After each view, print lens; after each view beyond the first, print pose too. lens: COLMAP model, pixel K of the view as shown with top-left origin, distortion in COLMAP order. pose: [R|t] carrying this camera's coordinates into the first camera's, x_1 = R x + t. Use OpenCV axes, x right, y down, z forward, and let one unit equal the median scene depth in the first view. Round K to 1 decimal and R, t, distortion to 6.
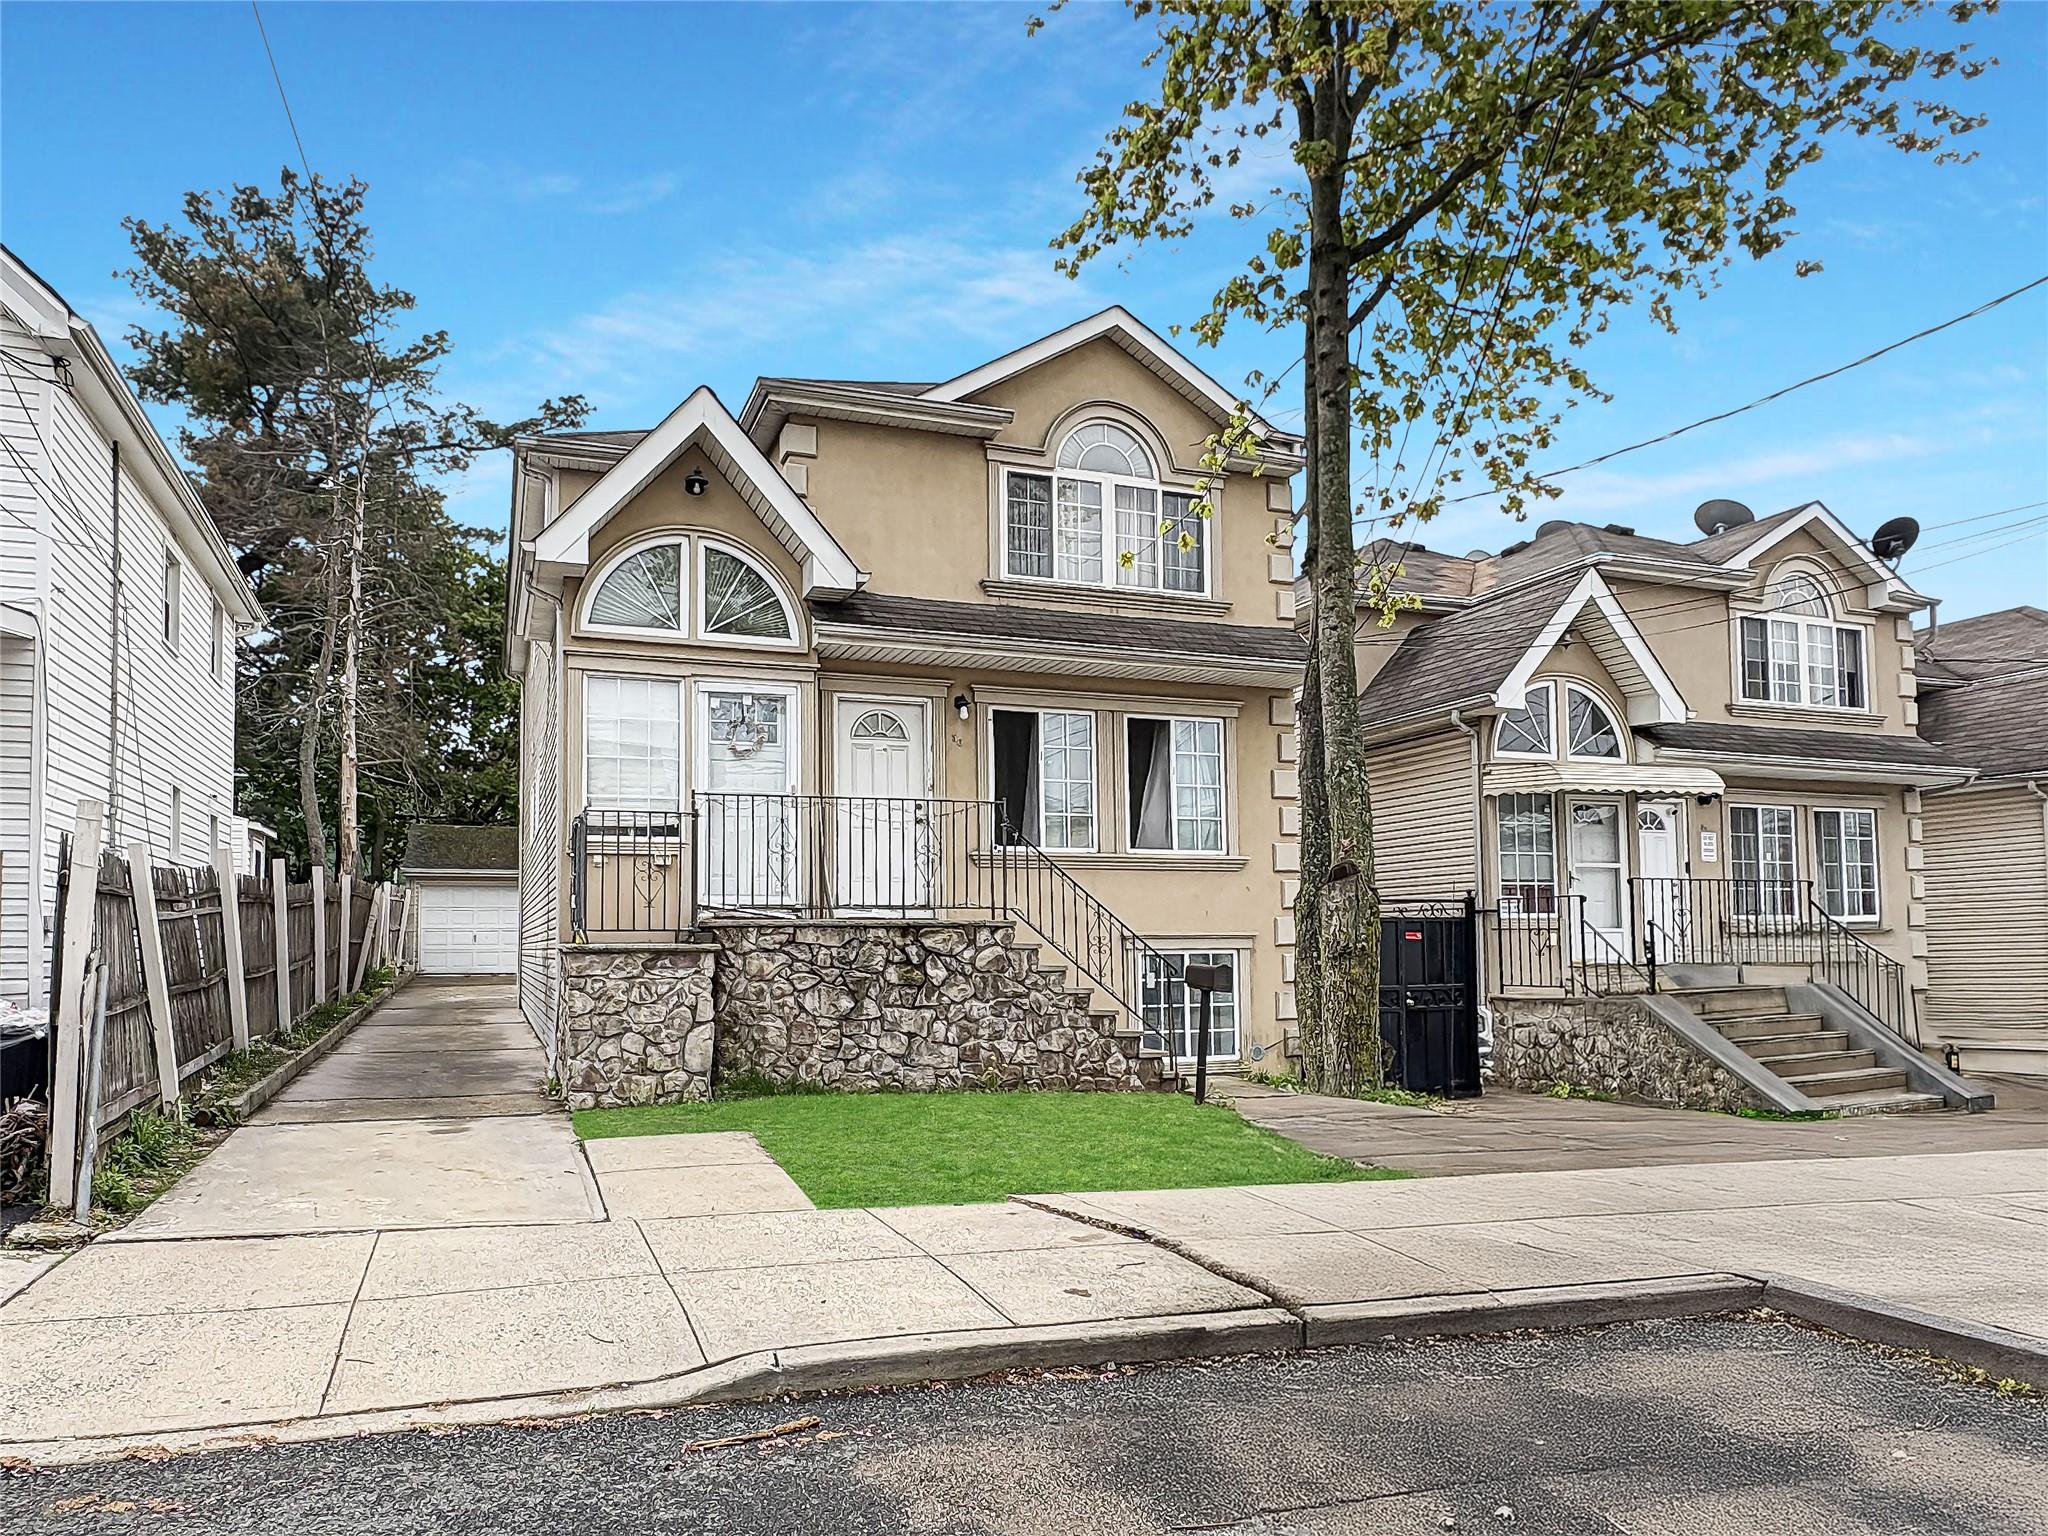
lens RADIAL K [[1268.8, 0, 926.3], [0, 1268.8, 831.8], [0, 0, 1]] dist [-0.005672, -0.001848]
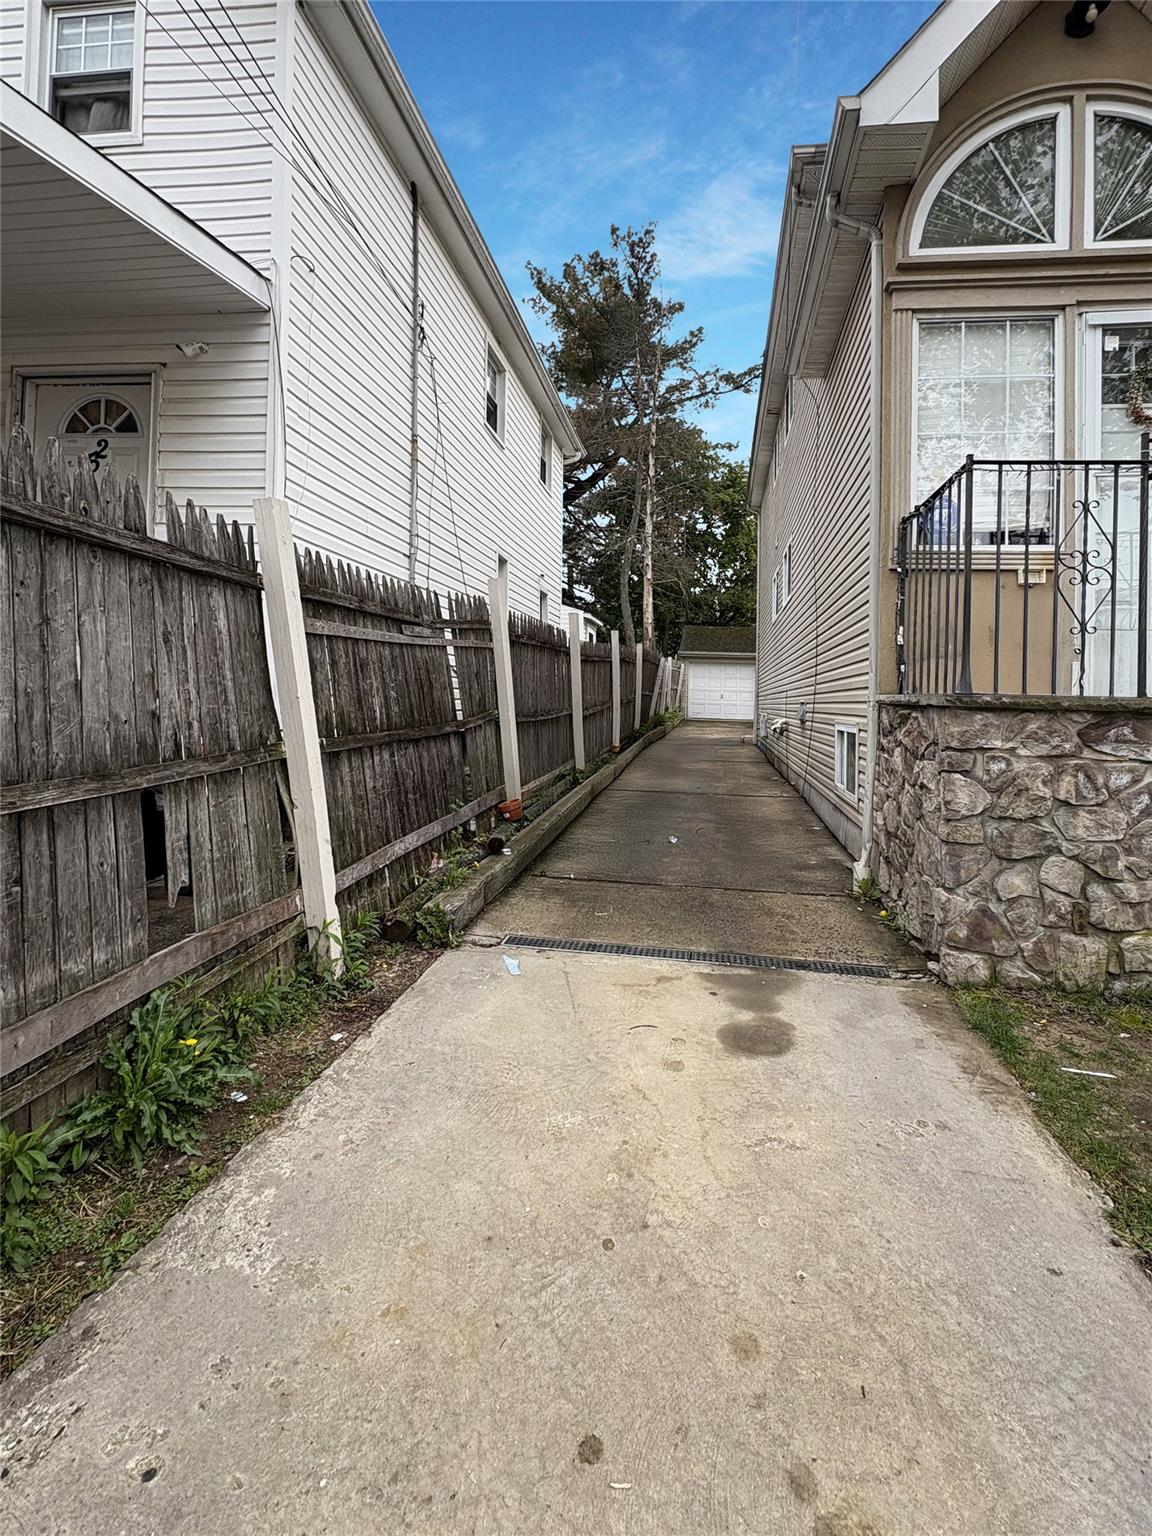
lens RADIAL K [[659.9, 0, 638.6], [0, 659.9, 684.1], [0, 0, 1]] dist [0.000689, -0.000044]
pose [[0.898970, 0.023074, -0.437403, -0.234594], [0.001907, 0.998396, 0.056588, 0.057577], [0.438007, -0.051706, 0.897484, 0.571161]]
